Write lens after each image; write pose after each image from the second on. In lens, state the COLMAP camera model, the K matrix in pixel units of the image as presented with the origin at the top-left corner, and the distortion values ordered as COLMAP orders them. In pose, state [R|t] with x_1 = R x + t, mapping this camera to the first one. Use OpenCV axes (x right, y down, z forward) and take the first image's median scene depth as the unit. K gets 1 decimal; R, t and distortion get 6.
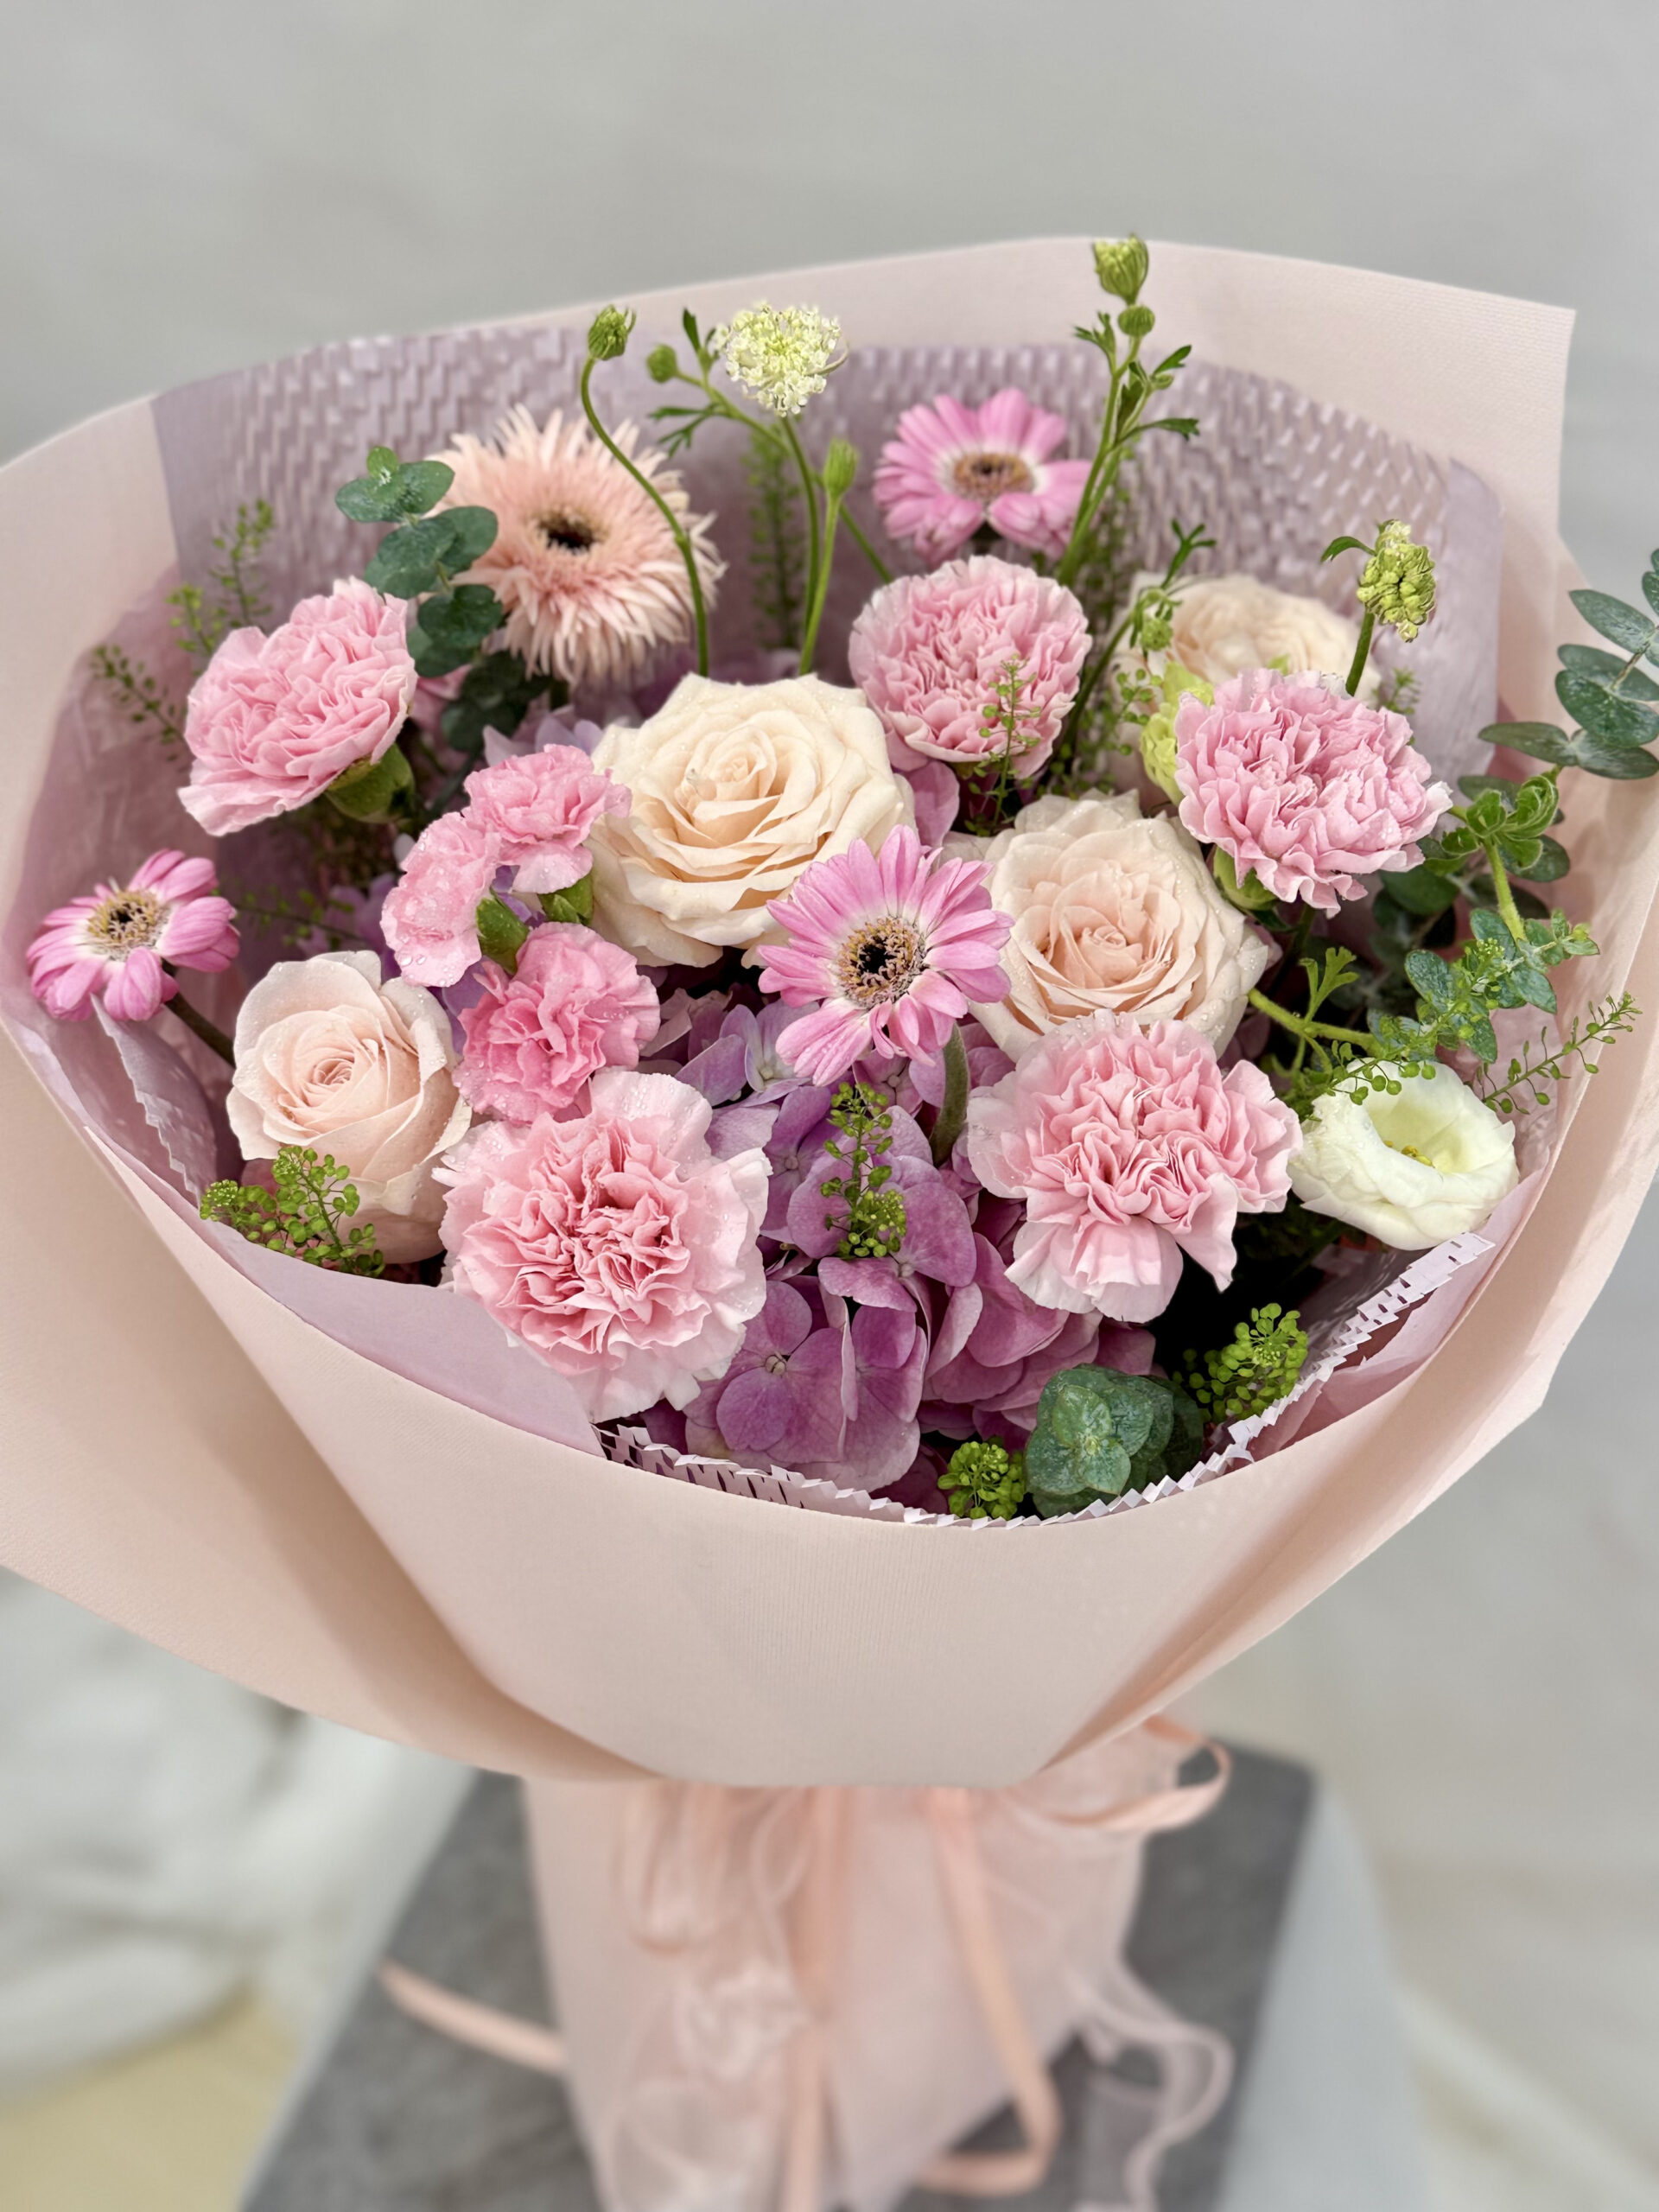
lens RADIAL K [[2798.8, 0, 826.1], [0, 2798.8, 1099.0], [0, 0, 1]] dist [0.126716, 0.000000]
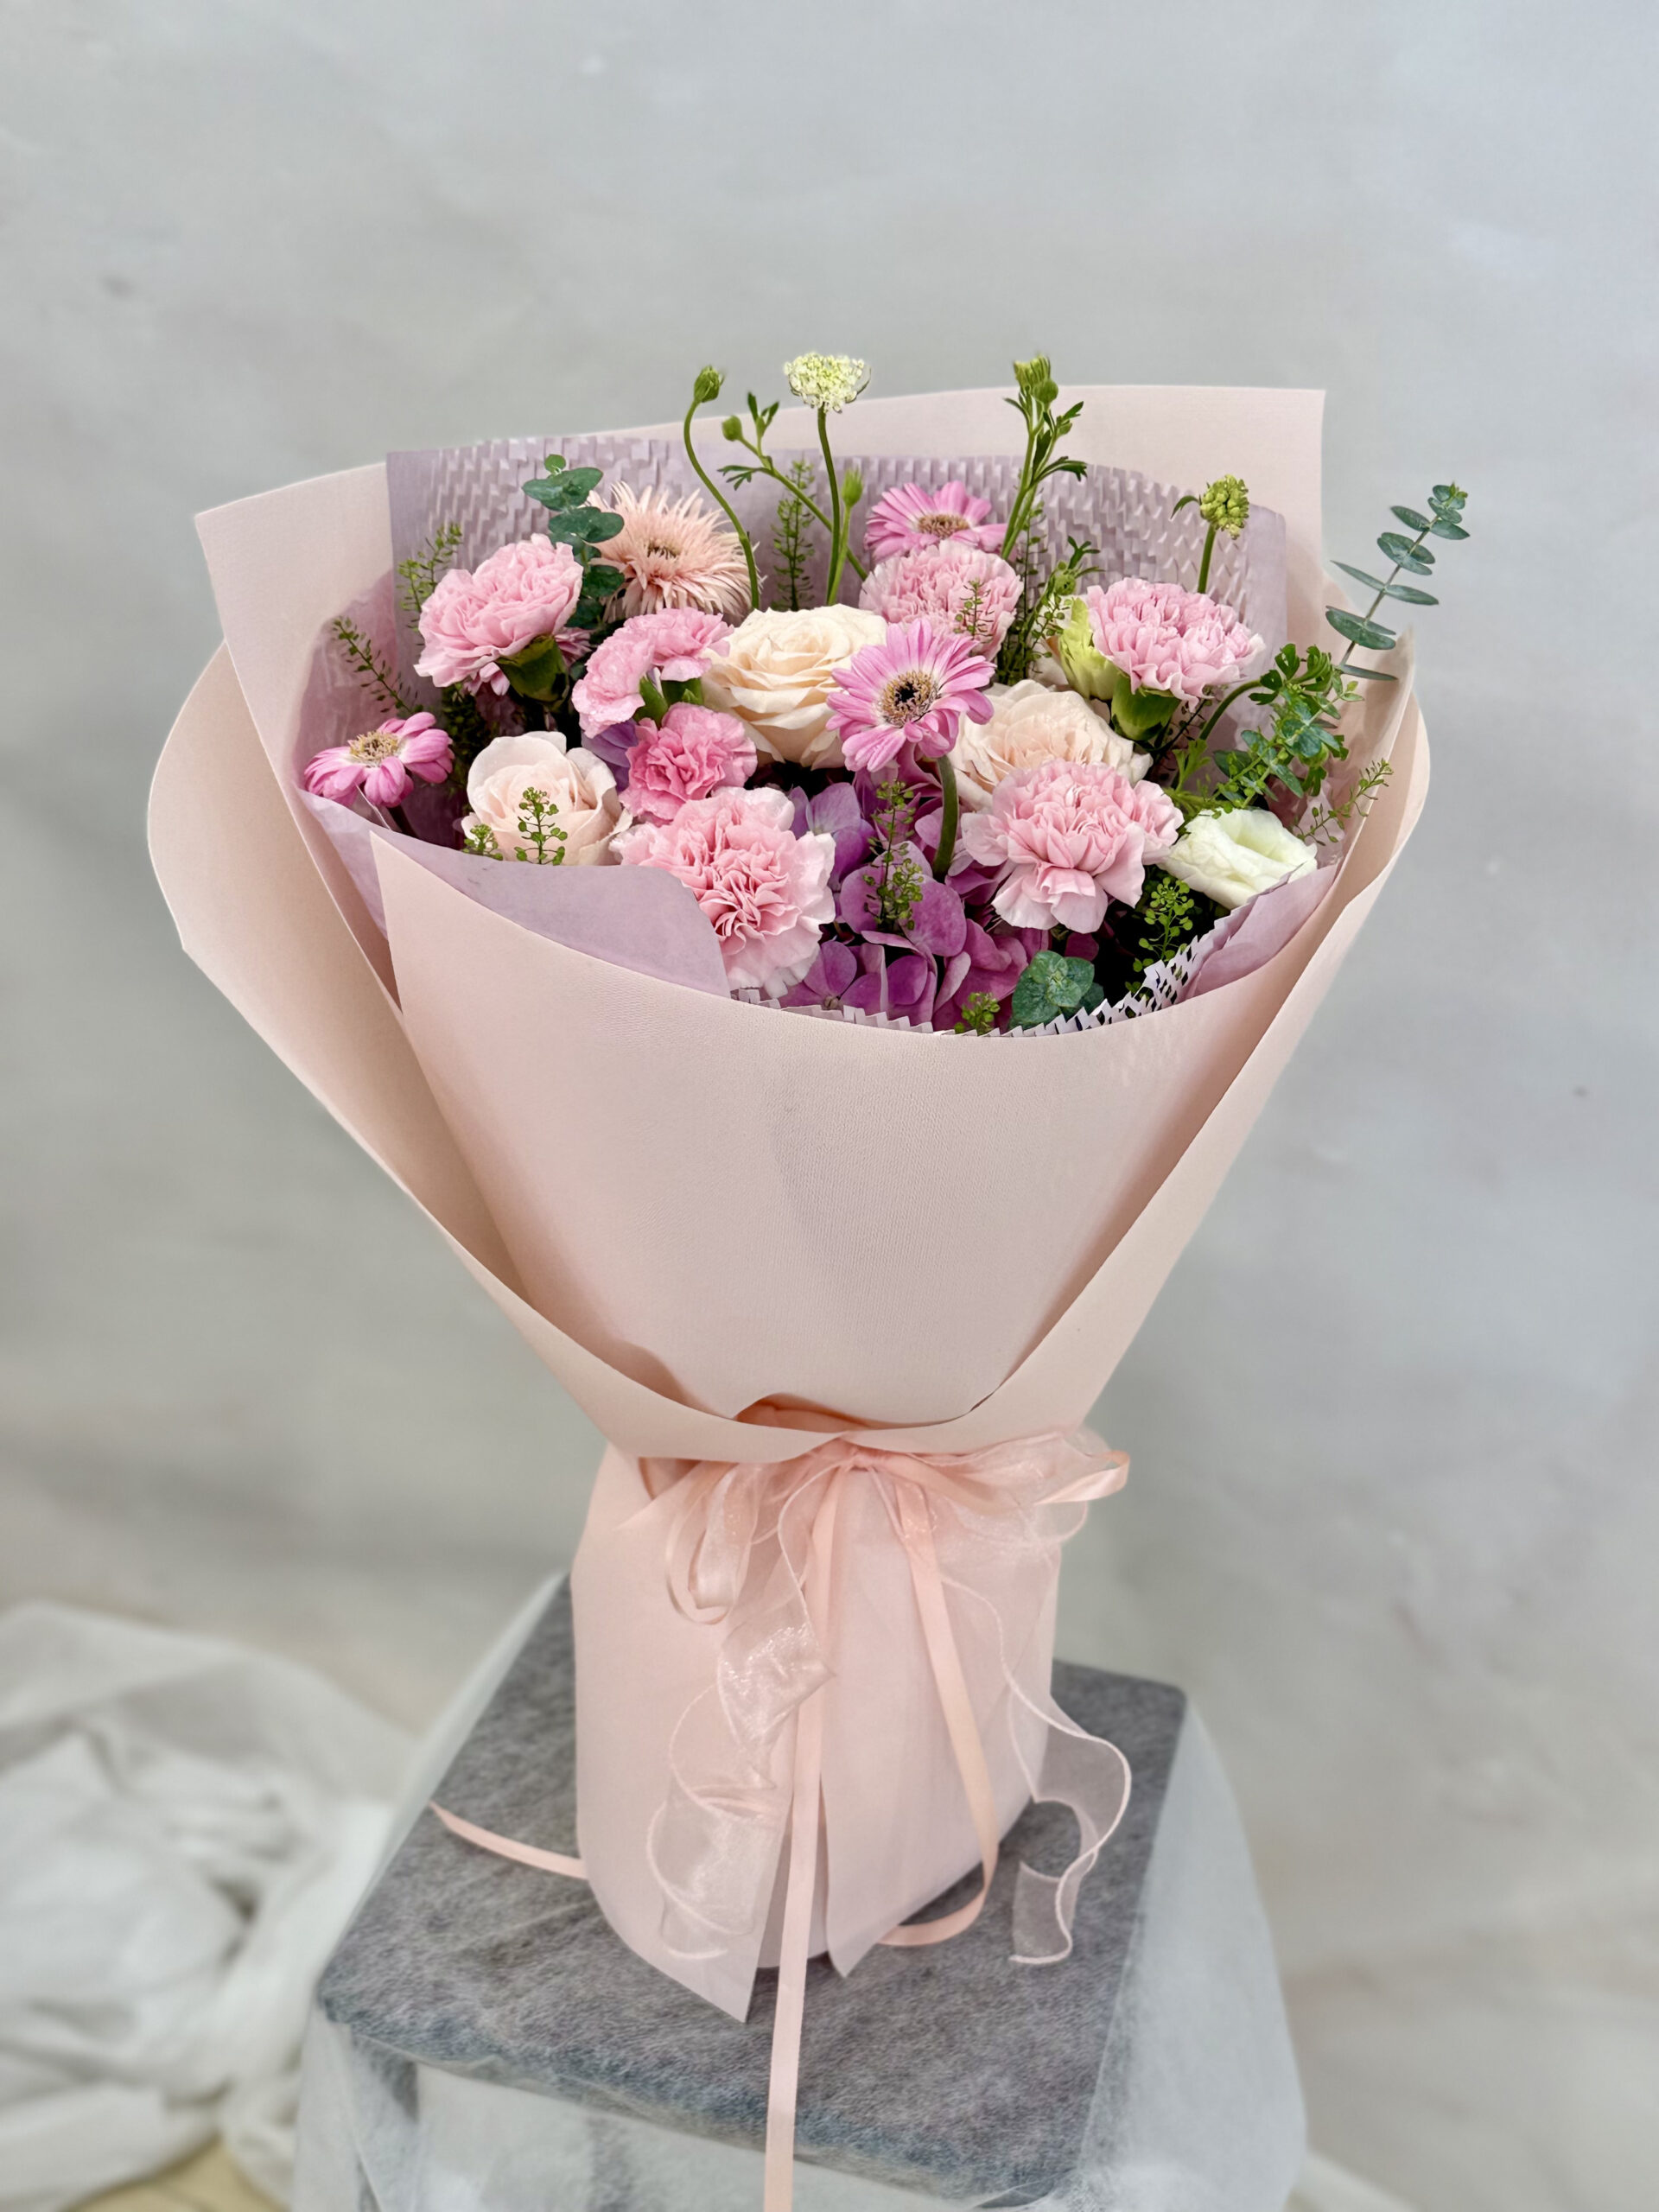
lens RADIAL K [[2798.8, 0, 809.9], [0, 2798.8, 1154.1], [0, 0, 1]] dist [0.126716, 0.000000]
pose [[0.997369, 0.006218, 0.072227, -0.134889], [0.011681, 0.969512, -0.244766, 0.531558], [-0.071547, 0.244966, 0.966888, -0.401069]]
